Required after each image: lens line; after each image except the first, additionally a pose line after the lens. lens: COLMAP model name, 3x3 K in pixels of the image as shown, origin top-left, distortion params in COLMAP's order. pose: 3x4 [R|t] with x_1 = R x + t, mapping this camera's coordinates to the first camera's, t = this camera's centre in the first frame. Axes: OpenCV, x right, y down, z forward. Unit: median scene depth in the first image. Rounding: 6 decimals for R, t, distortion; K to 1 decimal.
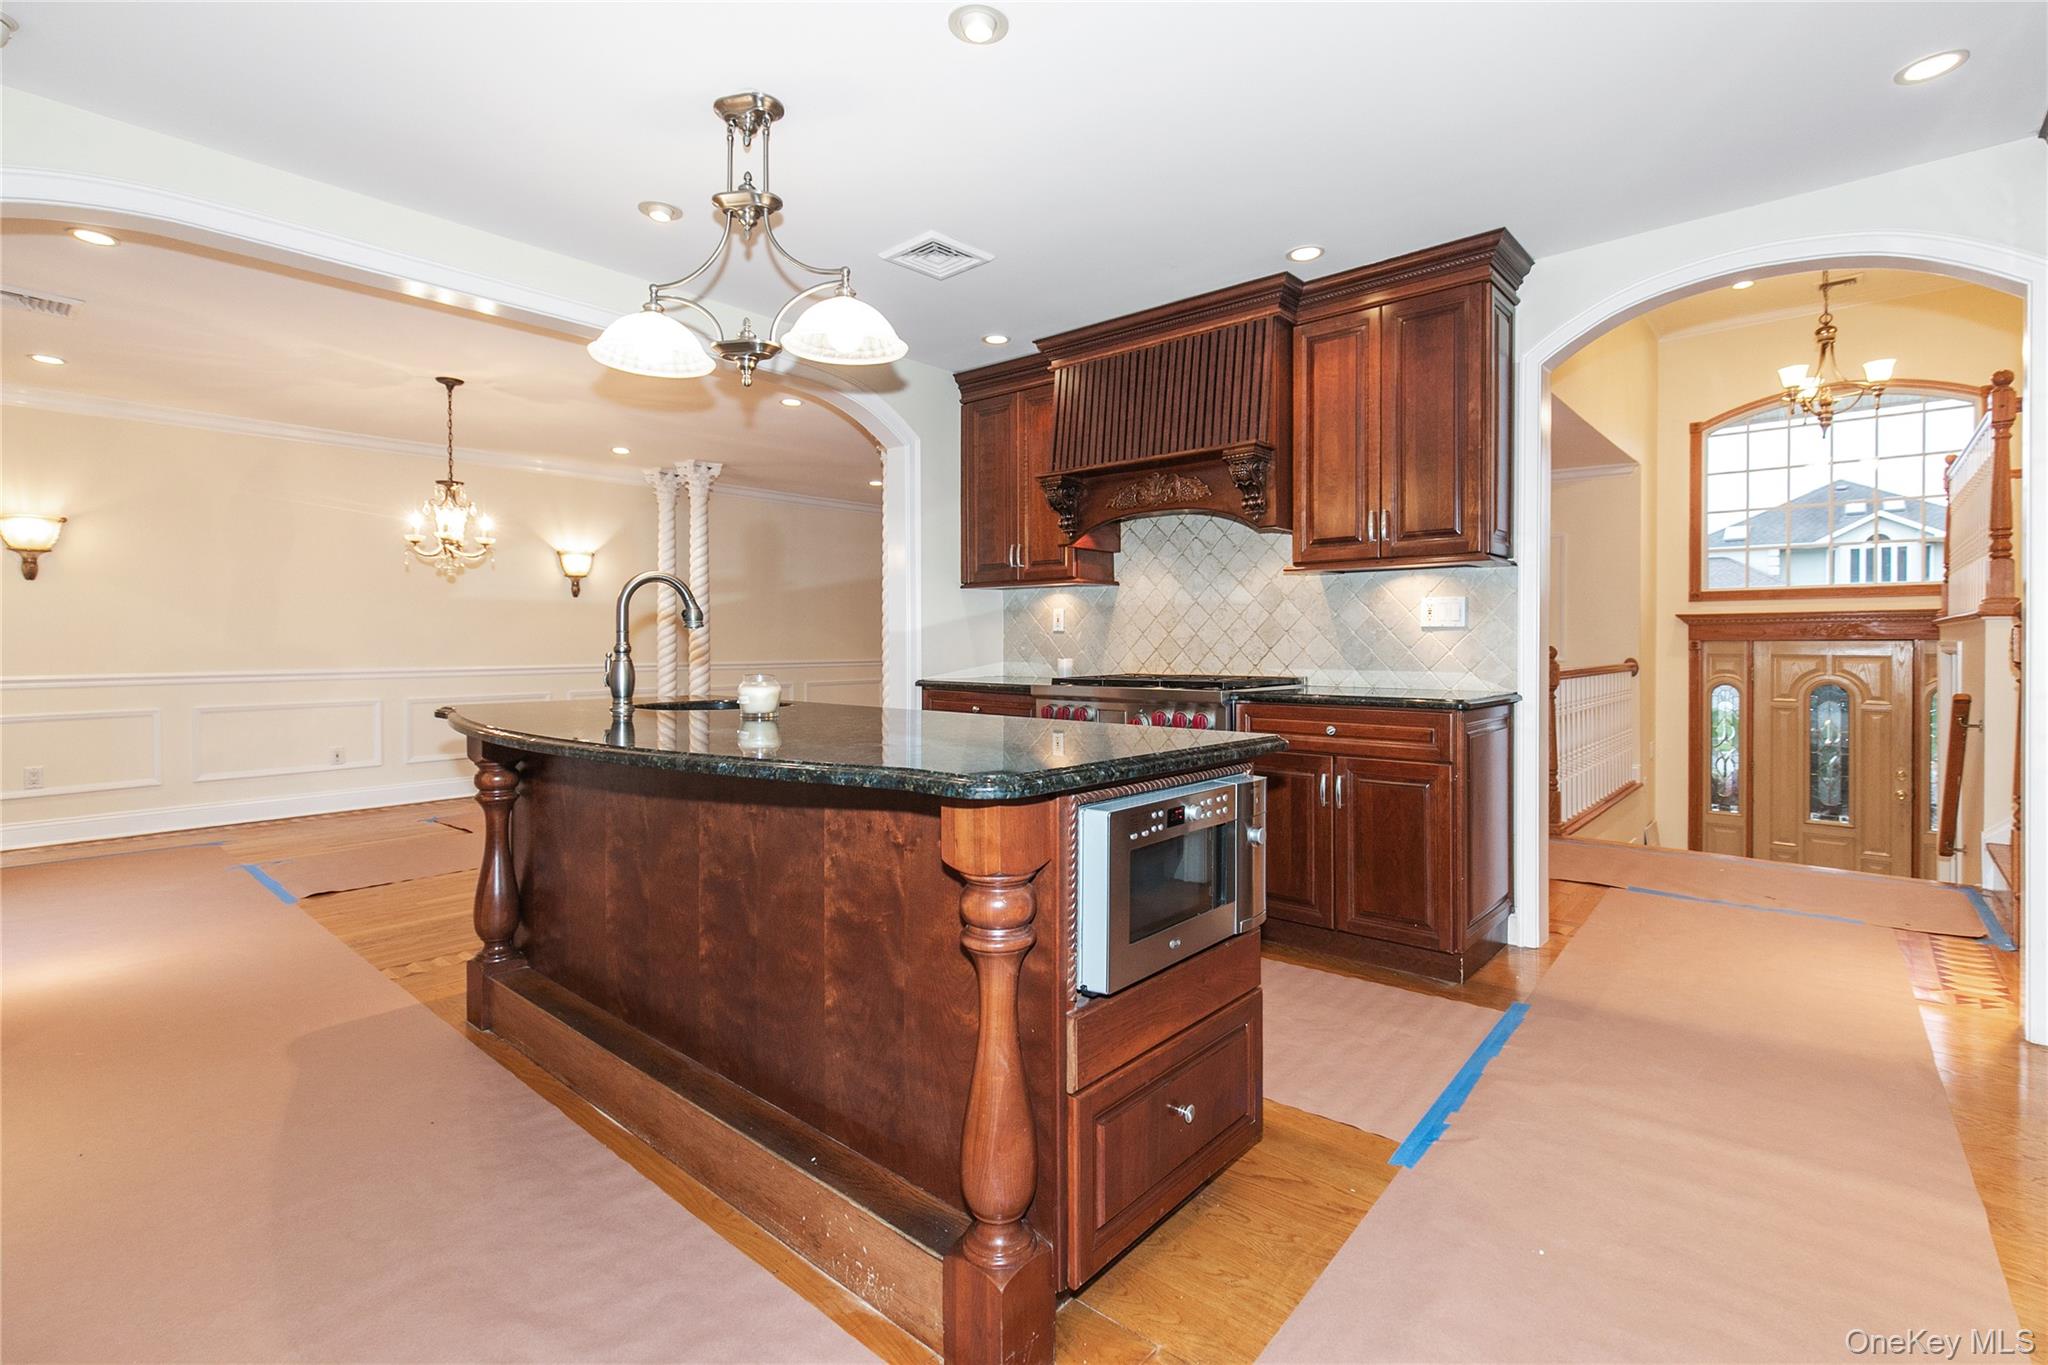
lens RADIAL K [[937.2, 0, 1024.2], [0, 937.2, 638.3], [0, 0, 1]] dist [0.000661, -0.000018]
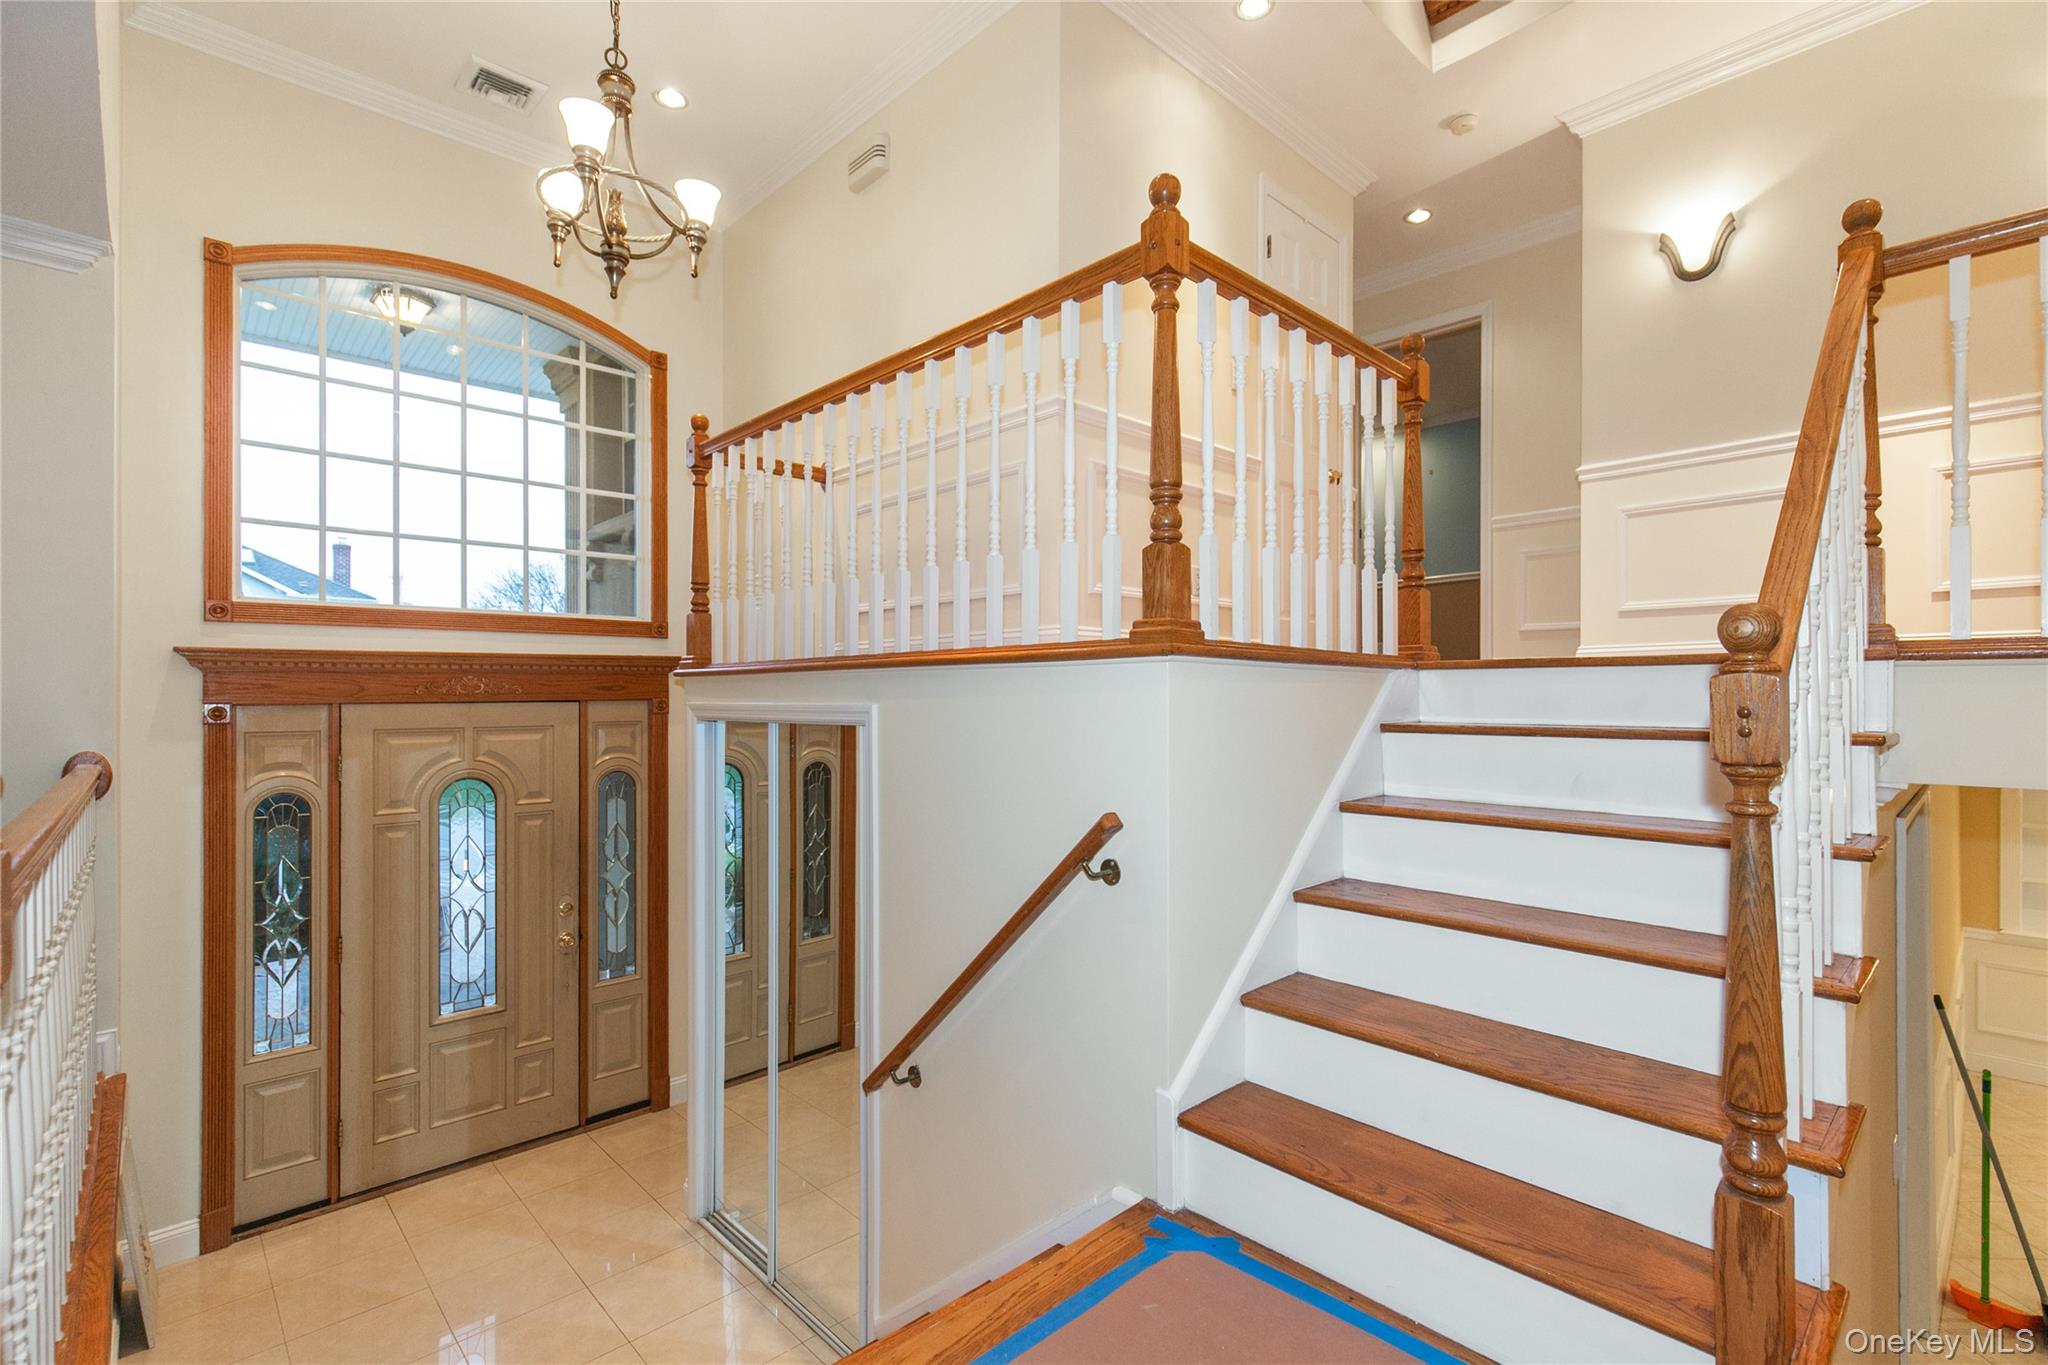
lens RADIAL K [[940.1, 0, 1037.0], [0, 940.1, 684.3], [0, 0, 1]] dist [0.001572, -0.000141]
pose [[0.087348, 0.002329, 0.996175, 0.300915], [0.006447, 0.999975, -0.002903, -0.004209], [-0.996157, 0.006676, 0.087331, 0.587201]]
